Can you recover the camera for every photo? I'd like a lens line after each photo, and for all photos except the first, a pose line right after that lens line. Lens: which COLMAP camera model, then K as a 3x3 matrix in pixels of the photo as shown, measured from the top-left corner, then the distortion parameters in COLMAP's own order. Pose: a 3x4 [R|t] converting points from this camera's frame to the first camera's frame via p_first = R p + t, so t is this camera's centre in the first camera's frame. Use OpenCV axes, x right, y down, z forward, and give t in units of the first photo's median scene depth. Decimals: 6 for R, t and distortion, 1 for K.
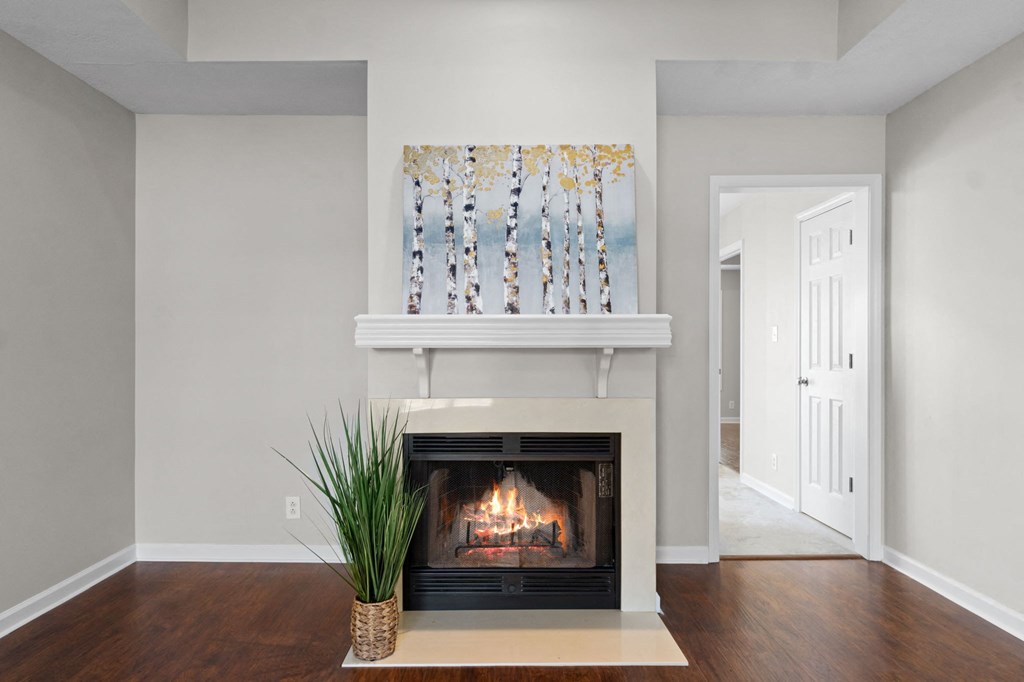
lens RADIAL K [[561.6, 0, 501.6], [0, 561.6, 356.1], [0, 0, 1]] dist [0.000052, -0.000541]
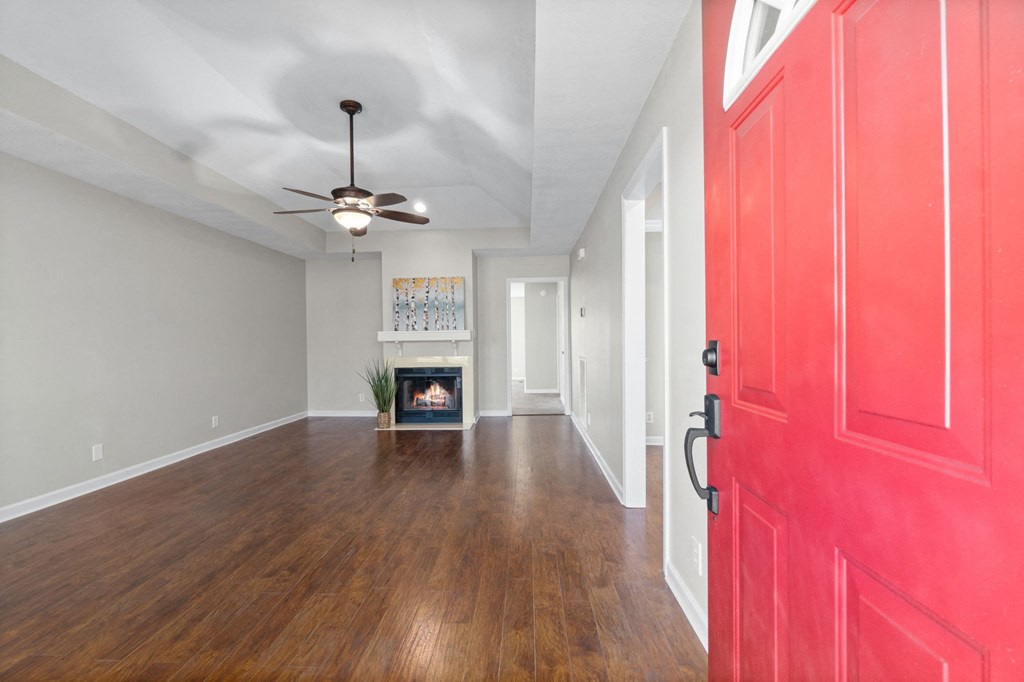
lens RADIAL K [[447.6, 0, 502.7], [0, 447.6, 343.3], [0, 0, 1]] dist [-0.005074, 0.002645]
pose [[0.998189, -0.013286, -0.058662, 0.605274], [0.013397, 0.999909, 0.001488, 0.001520], [0.058637, -0.002272, 0.998277, -1.542361]]
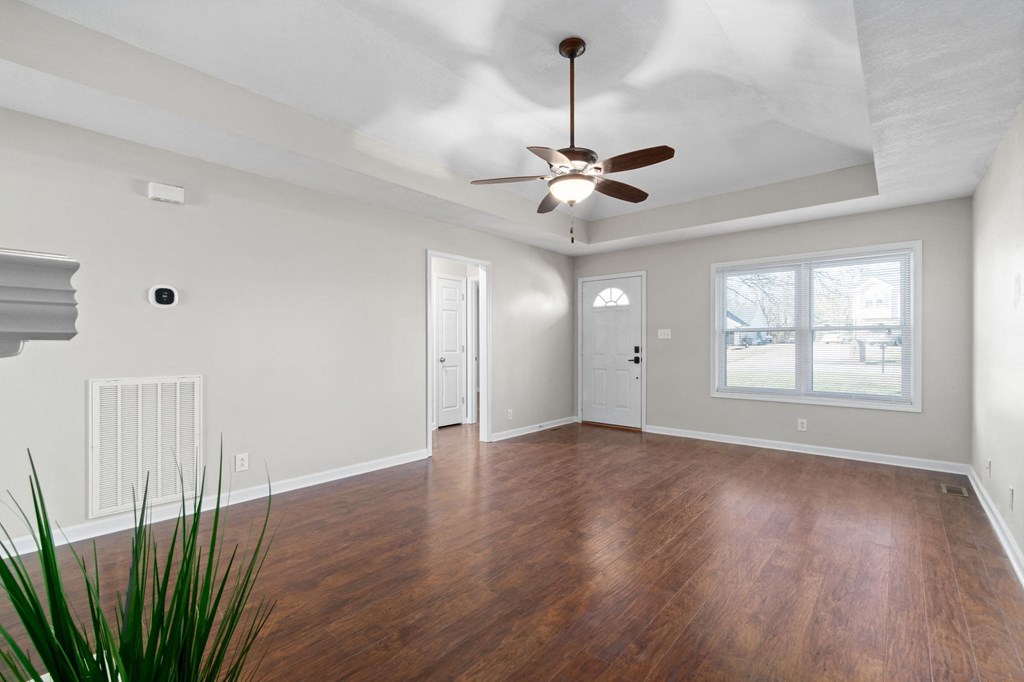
lens RADIAL K [[447.6, 0, 517.8], [0, 447.6, 344.7], [0, 0, 1]] dist [-0.005074, 0.002645]
pose [[-0.765686, -0.001428, 0.643213, -0.670705], [0.001136, 0.999993, 0.003572, -0.017220], [-0.643214, 0.003465, -0.765679, 1.007221]]
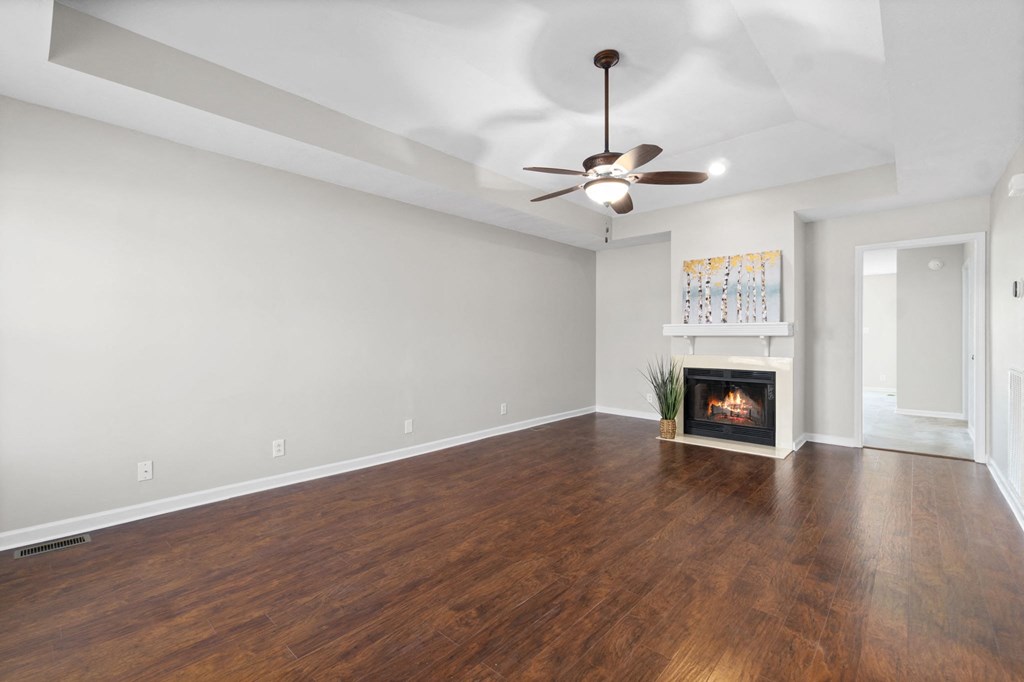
lens RADIAL K [[447.6, 0, 506.1], [0, 447.6, 335.9], [0, 0, 1]] dist [-0.005074, 0.002645]
pose [[0.733287, 0.001050, -0.679919, 0.672926], [-0.000998, 0.999999, 0.000469, -0.014548], [0.679919, 0.000335, 0.733287, -1.174422]]
